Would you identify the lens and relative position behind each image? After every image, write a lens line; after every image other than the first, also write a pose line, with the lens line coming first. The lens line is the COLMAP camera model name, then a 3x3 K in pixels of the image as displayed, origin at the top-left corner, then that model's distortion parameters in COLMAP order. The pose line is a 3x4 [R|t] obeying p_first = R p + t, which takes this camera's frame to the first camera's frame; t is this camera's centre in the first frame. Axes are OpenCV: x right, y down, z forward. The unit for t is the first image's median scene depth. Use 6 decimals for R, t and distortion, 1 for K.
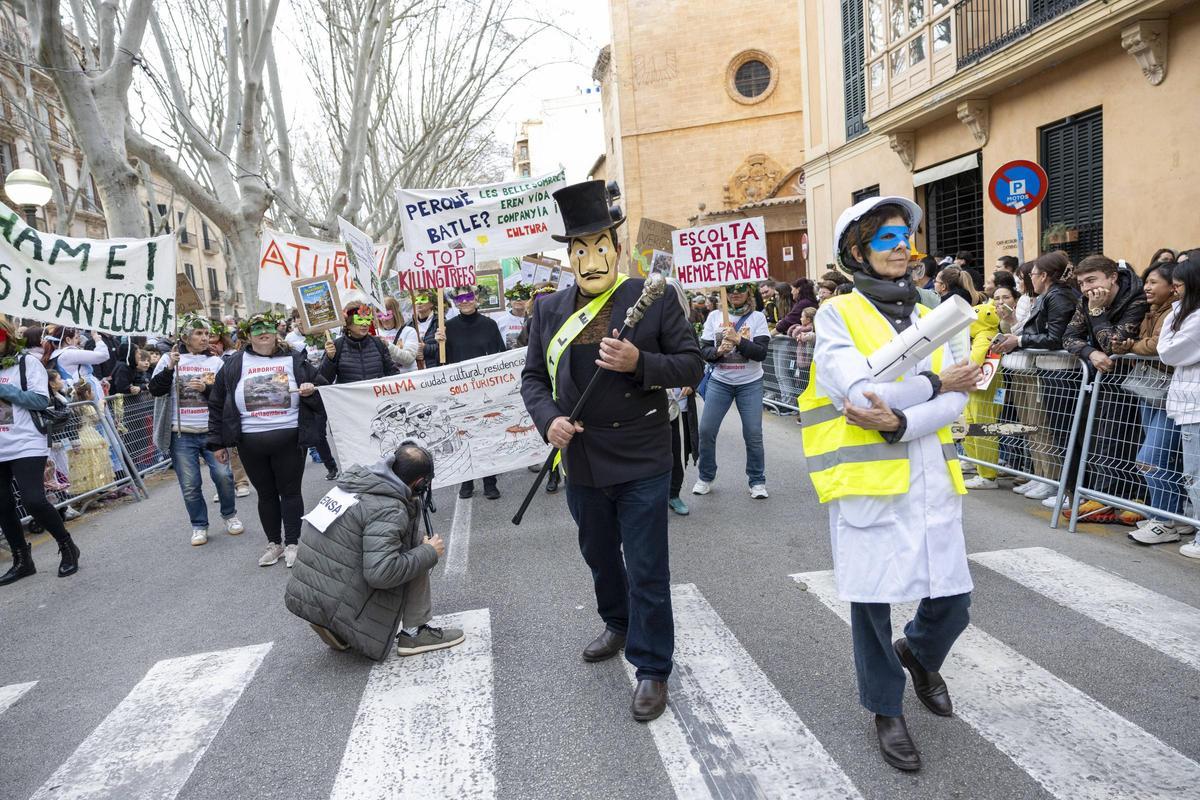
lens RADIAL K [[788.8, 0, 600.0], [0, 788.8, 400.0], [0, 0, 1]] dist [0.001436, 0.001943]
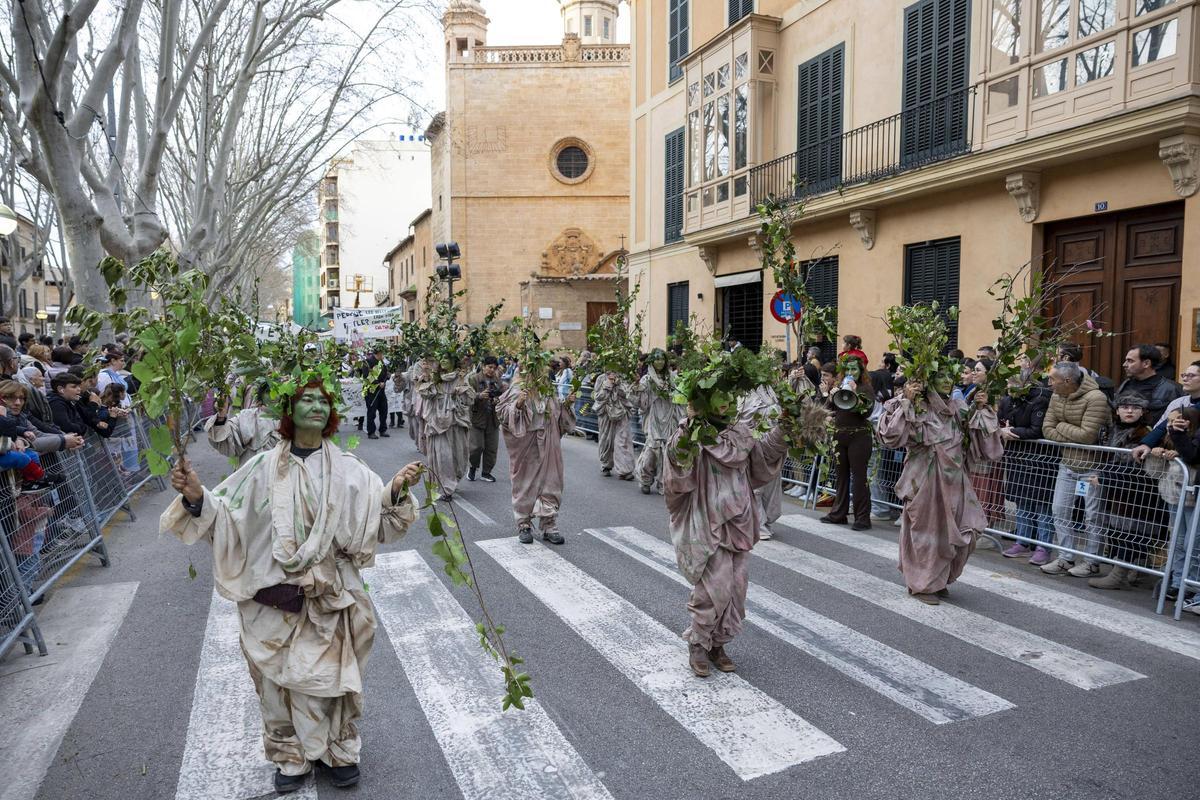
lens RADIAL K [[788.8, 0, 600.0], [0, 788.8, 400.0], [0, 0, 1]] dist [0.001436, 0.001943]
pose [[0.962112, 0.061956, 0.265521, -0.107540], [-0.045695, 0.996706, -0.066994, 0.014777], [-0.268797, 0.052323, 0.961775, -0.180820]]
